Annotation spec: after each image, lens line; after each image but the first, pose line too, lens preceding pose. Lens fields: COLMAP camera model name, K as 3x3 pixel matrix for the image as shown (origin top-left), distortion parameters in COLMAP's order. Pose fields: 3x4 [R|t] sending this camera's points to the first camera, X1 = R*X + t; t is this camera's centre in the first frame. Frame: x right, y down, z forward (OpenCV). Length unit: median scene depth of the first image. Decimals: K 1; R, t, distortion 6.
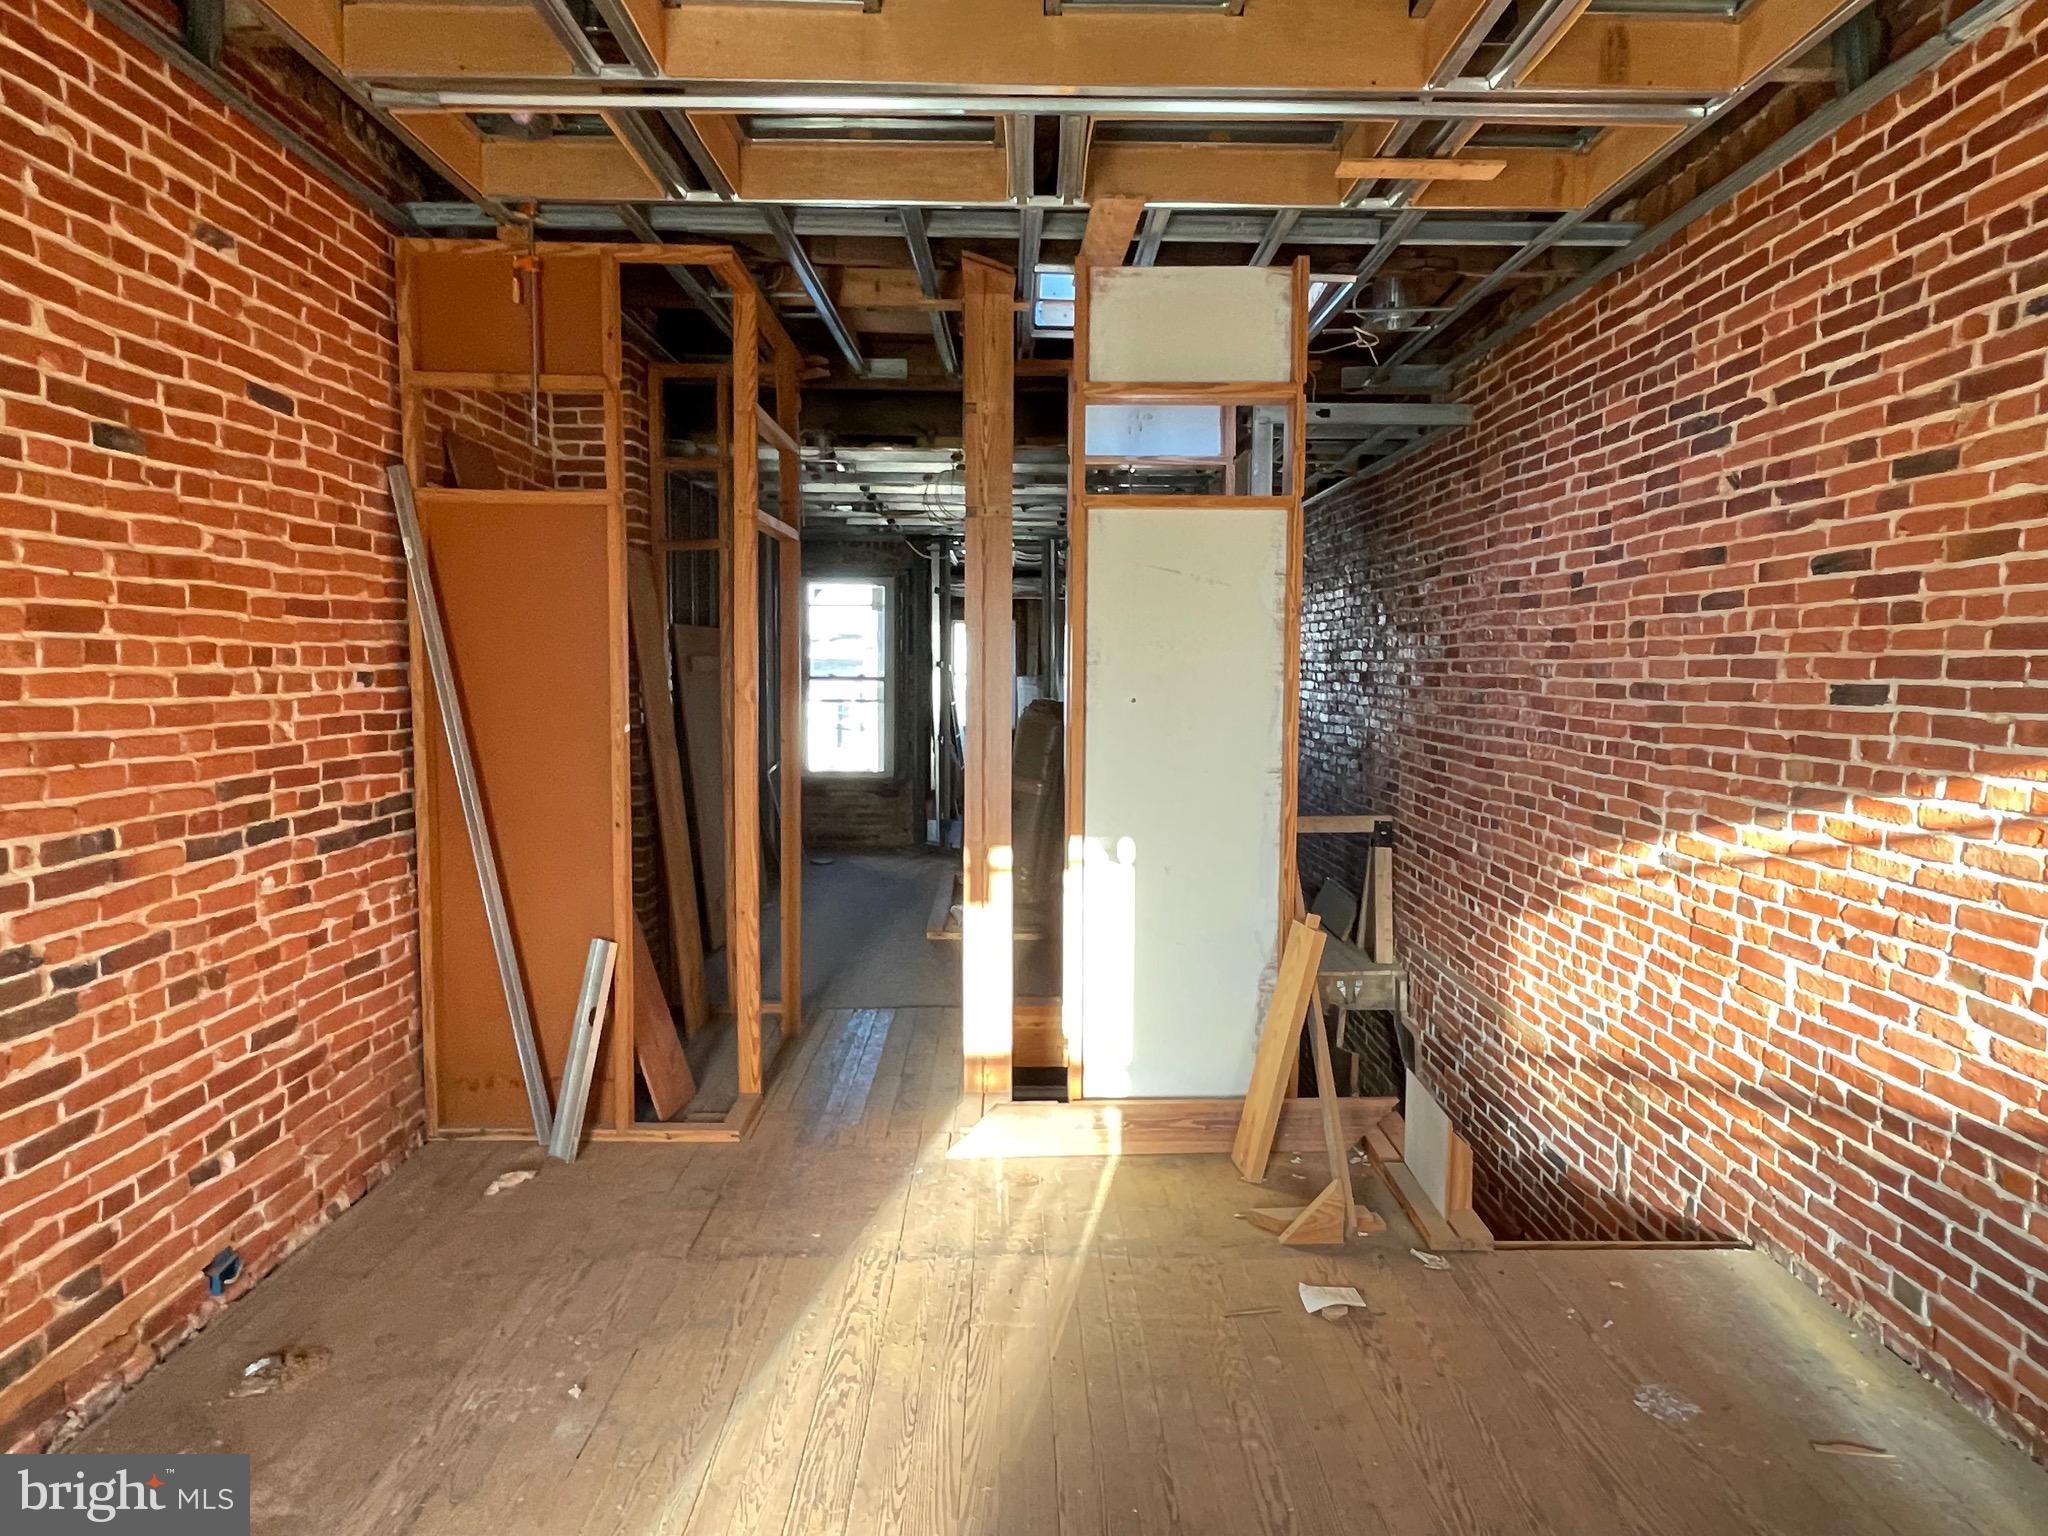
lens RADIAL K [[1196.7, 0, 1023.0], [0, 1196.7, 767.8], [0, 0, 1]] dist [0.004676, -0.002675]
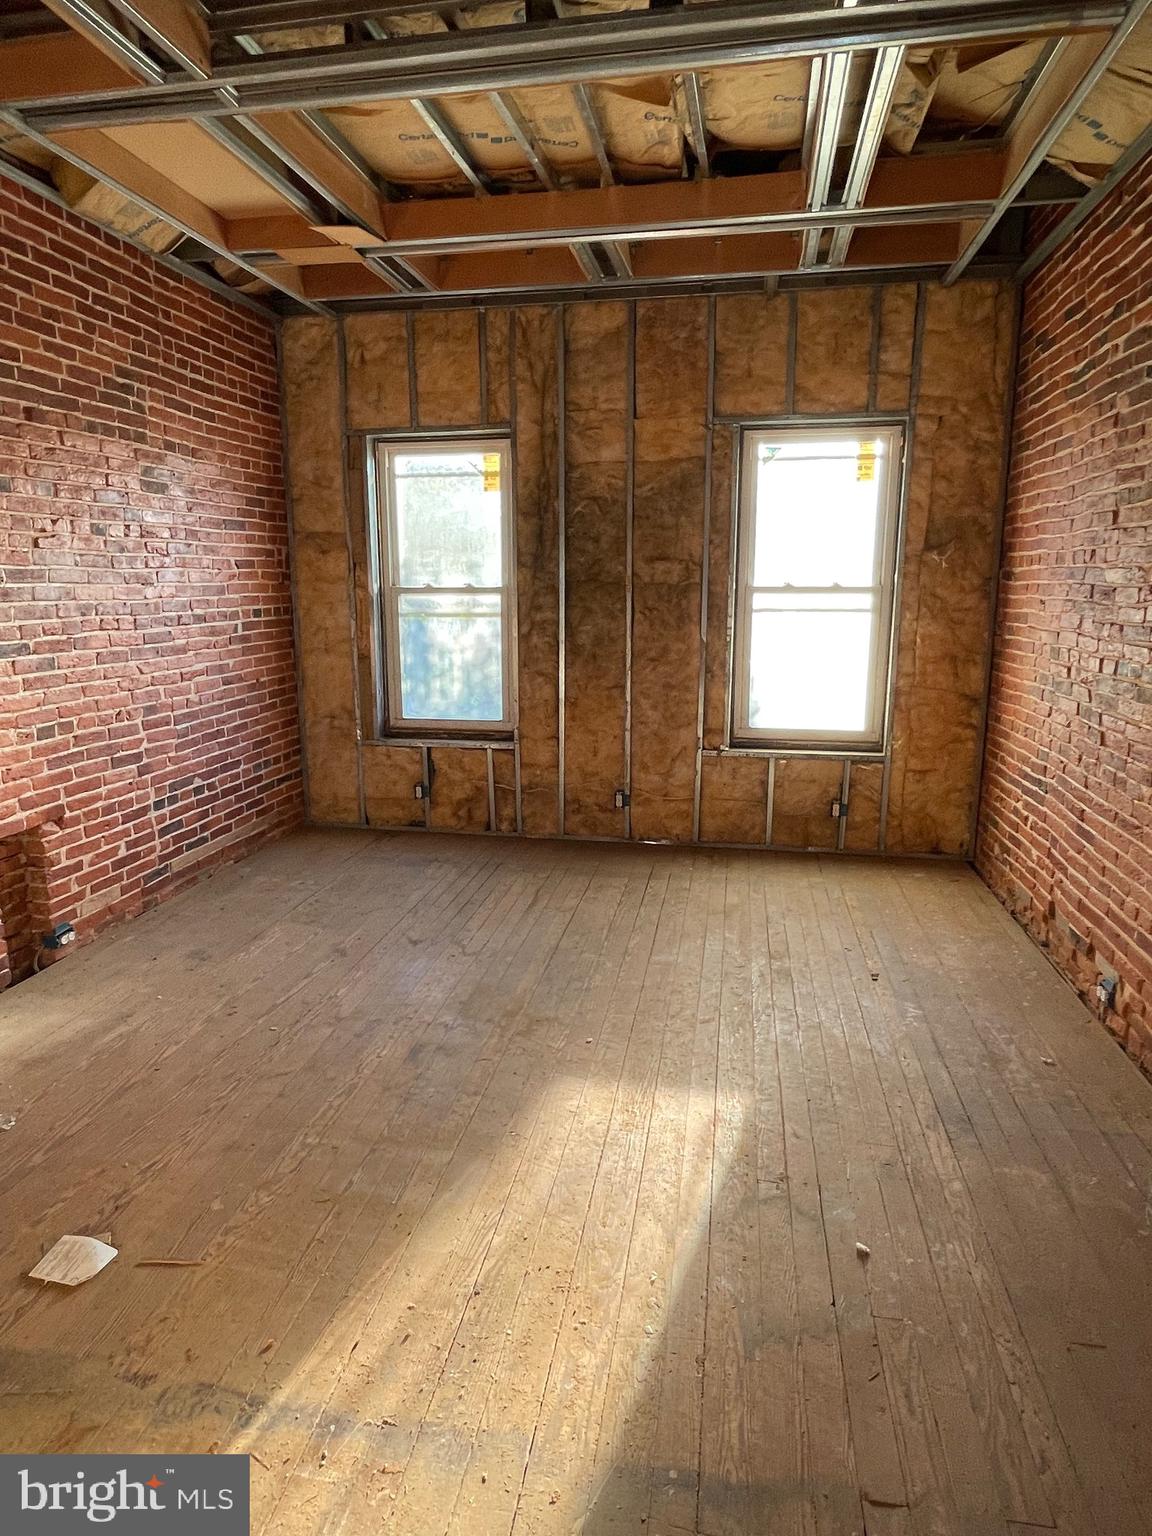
lens RADIAL K [[897.5, 0, 577.6], [0, 897.5, 767.4], [0, 0, 1]] dist [0.004676, -0.002675]
pose [[-0.981780, -0.037641, 0.186258, -0.203421], [0.016607, 0.959438, 0.281430, -0.084285], [-0.189296, 0.279395, -0.941332, 1.343358]]
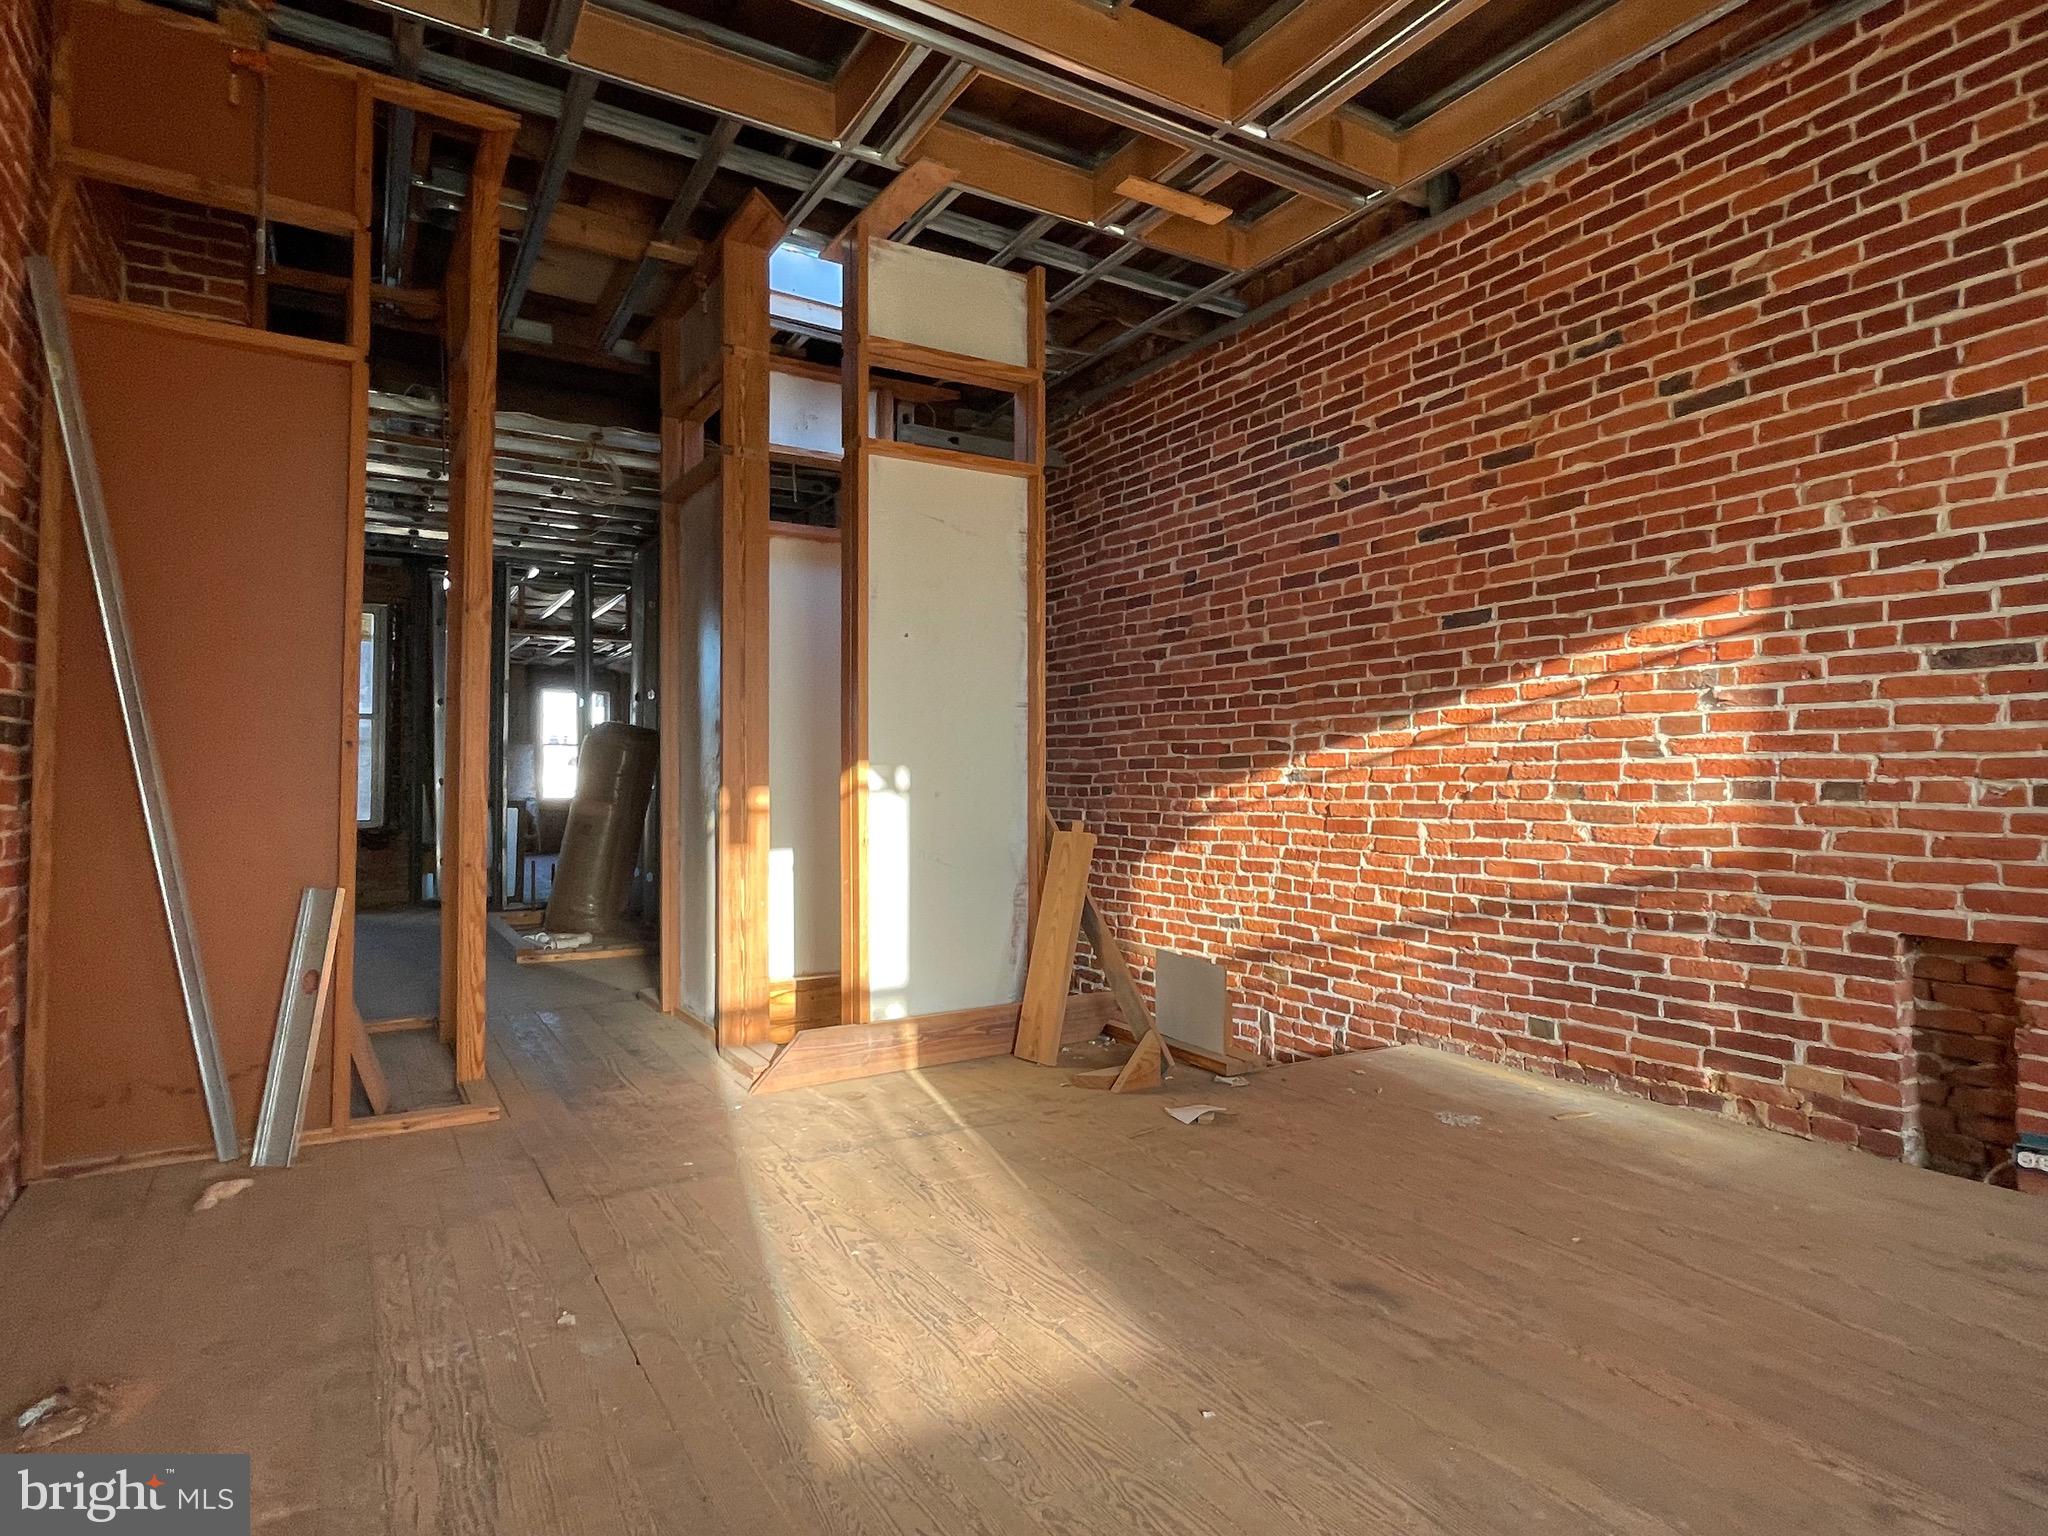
lens RADIAL K [[1126.9, 0, 1027.3], [0, 1126.9, 763.5], [0, 0, 1]] dist [0.000819, 0.000775]
pose [[0.859566, 0.001839, 0.511021, -0.398216], [0.049438, 0.995004, -0.086739, 0.181442], [-0.508627, 0.099821, 0.855181, 0.117695]]
